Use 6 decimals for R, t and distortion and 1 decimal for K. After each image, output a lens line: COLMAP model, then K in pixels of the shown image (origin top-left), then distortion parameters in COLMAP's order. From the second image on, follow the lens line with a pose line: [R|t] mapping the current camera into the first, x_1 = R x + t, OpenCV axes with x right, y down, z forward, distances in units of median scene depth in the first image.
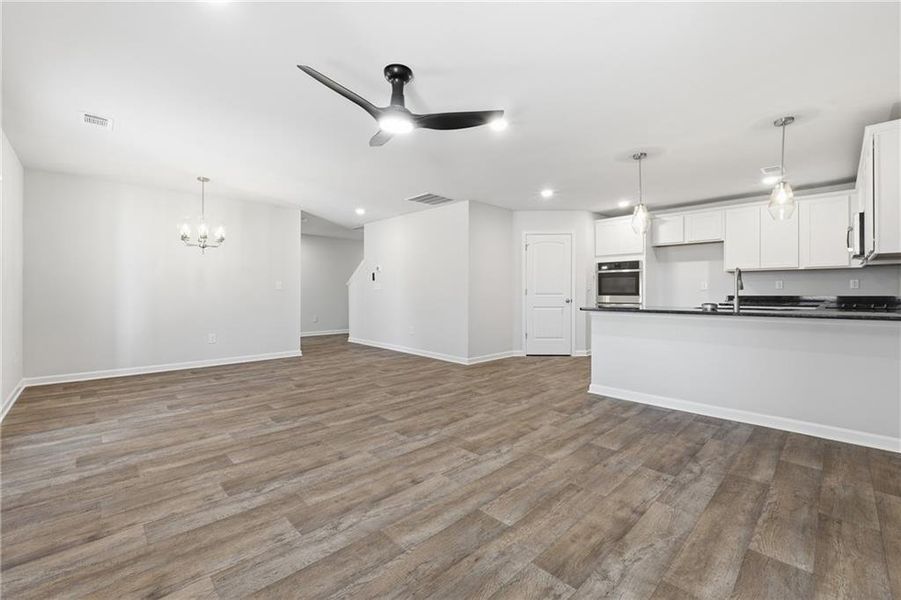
lens RADIAL K [[378.4, 0, 448.3], [0, 378.4, 297.2], [0, 0, 1]] dist [-0.022059, 0.005431]
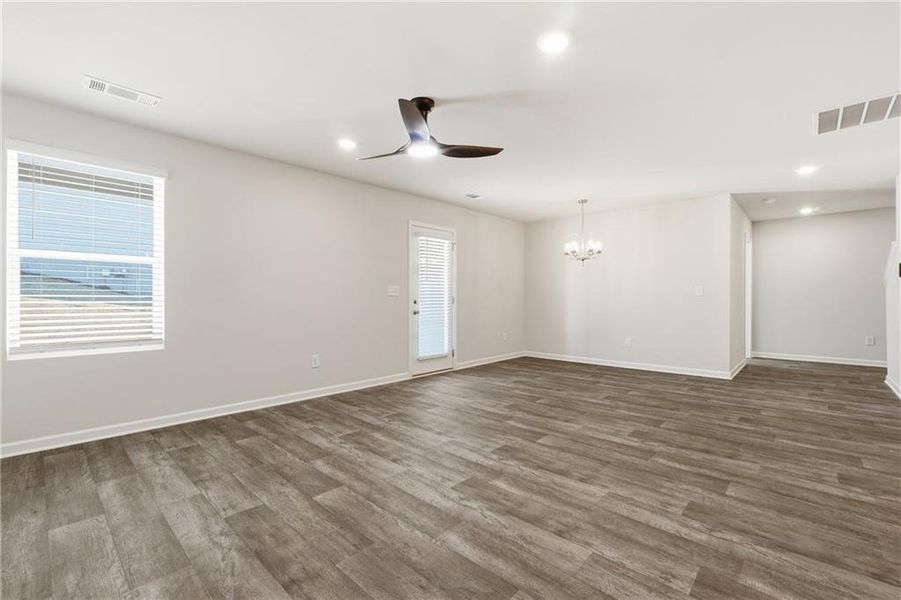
lens RADIAL K [[393.3, 0, 448.2], [0, 393.3, 296.9], [0, 0, 1]] dist [-0.005272, 0.000679]
pose [[0.050416, -0.004088, -0.998720, 0.763375], [-0.011969, 0.999917, -0.004697, -0.010239], [0.998657, 0.012191, 0.050363, 0.731045]]
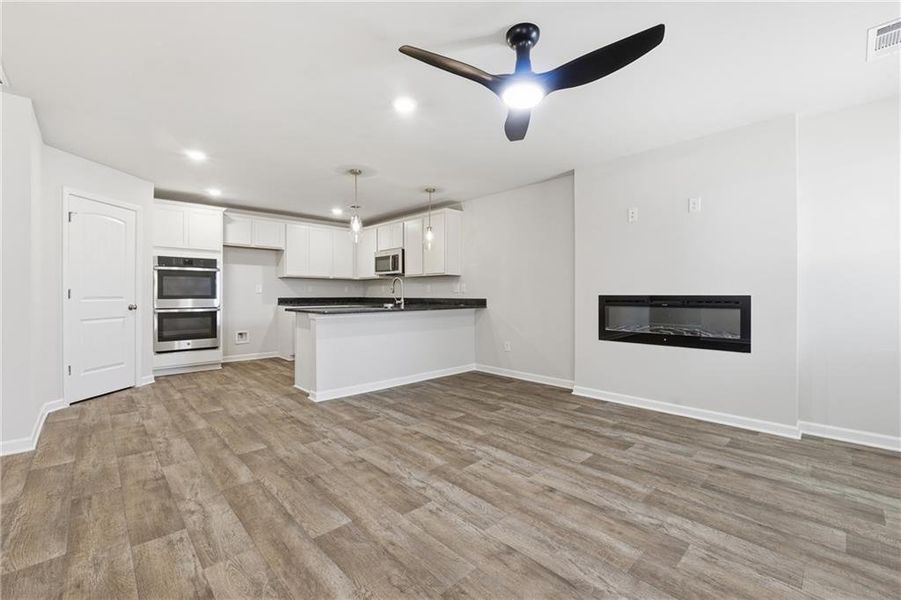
lens RADIAL K [[378.4, 0, 448.3], [0, 378.4, 297.2], [0, 0, 1]] dist [-0.022059, 0.005431]
pose [[0.009207, -0.006934, 0.999934, -0.704902], [0.013570, 0.999885, 0.006808, -0.011843], [-0.999866, 0.013507, 0.009300, 0.833097]]
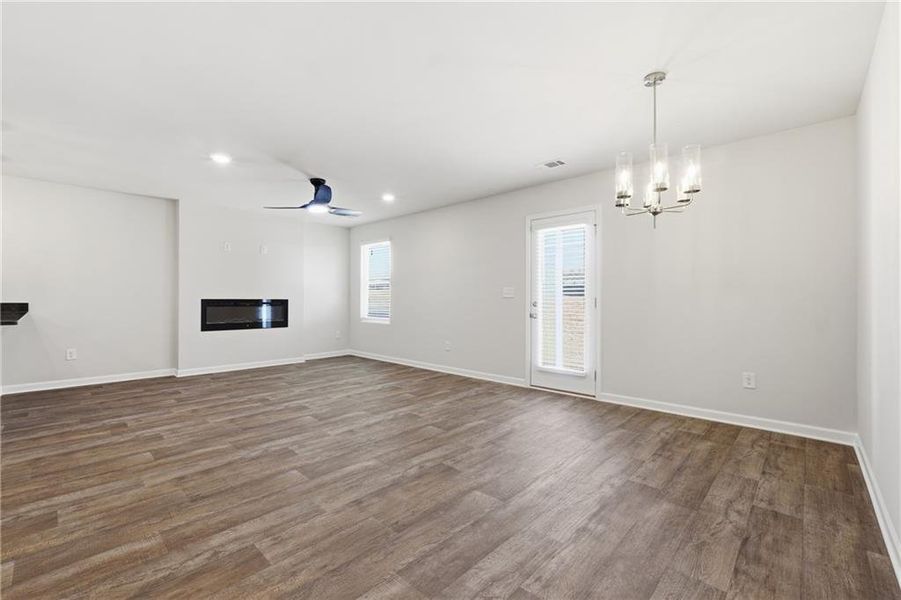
lens RADIAL K [[378.4, 0, 448.3], [0, 378.4, 297.2], [0, 0, 1]] dist [-0.022059, 0.005431]
pose [[-0.998813, -0.004572, -0.048498, -0.498423], [-0.004982, 0.999953, 0.008338, -0.031029], [0.048457, 0.008569, -0.998789, 2.089751]]
